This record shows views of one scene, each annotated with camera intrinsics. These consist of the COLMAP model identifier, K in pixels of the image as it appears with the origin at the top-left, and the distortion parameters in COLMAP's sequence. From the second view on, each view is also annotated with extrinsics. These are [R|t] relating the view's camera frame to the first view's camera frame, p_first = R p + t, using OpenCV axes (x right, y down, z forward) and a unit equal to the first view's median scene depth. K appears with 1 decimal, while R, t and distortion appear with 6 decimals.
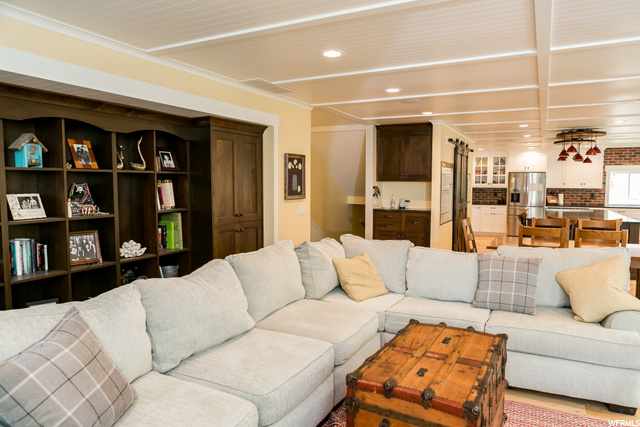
lens RADIAL K [[435.4, 0, 321.1], [0, 435.4, 212.6], [0, 0, 1]] dist [-0.013723, 0.003717]
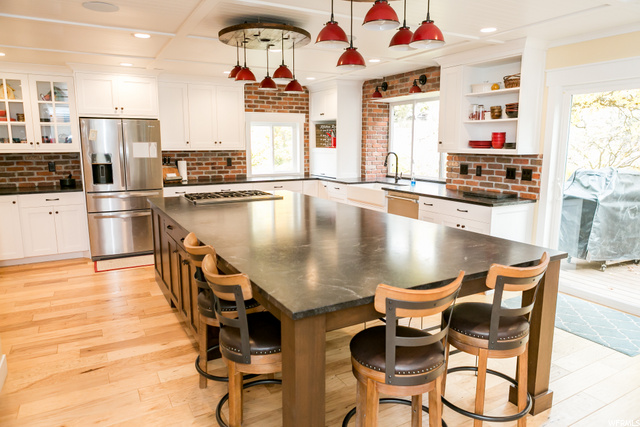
lens RADIAL K [[435.4, 0, 322.3], [0, 435.4, 212.4], [0, 0, 1]] dist [-0.013723, 0.003717]
pose [[0.562562, -0.135262, 0.815615, 0.197342], [0.060569, 0.990618, 0.122508, -0.035555], [-0.824533, -0.019518, 0.565477, 0.543182]]
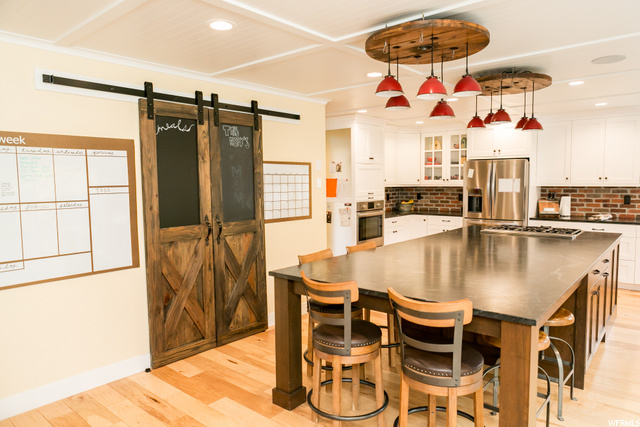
lens RADIAL K [[435.4, 0, 321.1], [0, 435.4, 212.7], [0, 0, 1]] dist [-0.013723, 0.003717]
pose [[0.972144, 0.003692, -0.234356, 0.379171], [-0.002327, 0.999979, 0.006101, -0.025632], [0.234374, -0.005385, 0.972132, 0.392016]]
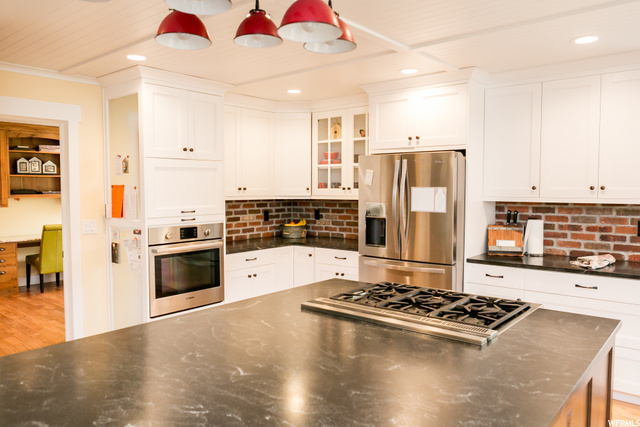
lens RADIAL K [[483.0, 0, 317.8], [0, 483.0, 213.6], [0, 0, 1]] dist [-0.013667, -0.007482]
pose [[0.971406, 0.006658, -0.237332, 0.483019], [-0.010742, 0.999816, -0.015918, -0.040959], [0.237183, 0.018012, 0.971298, 0.631142]]
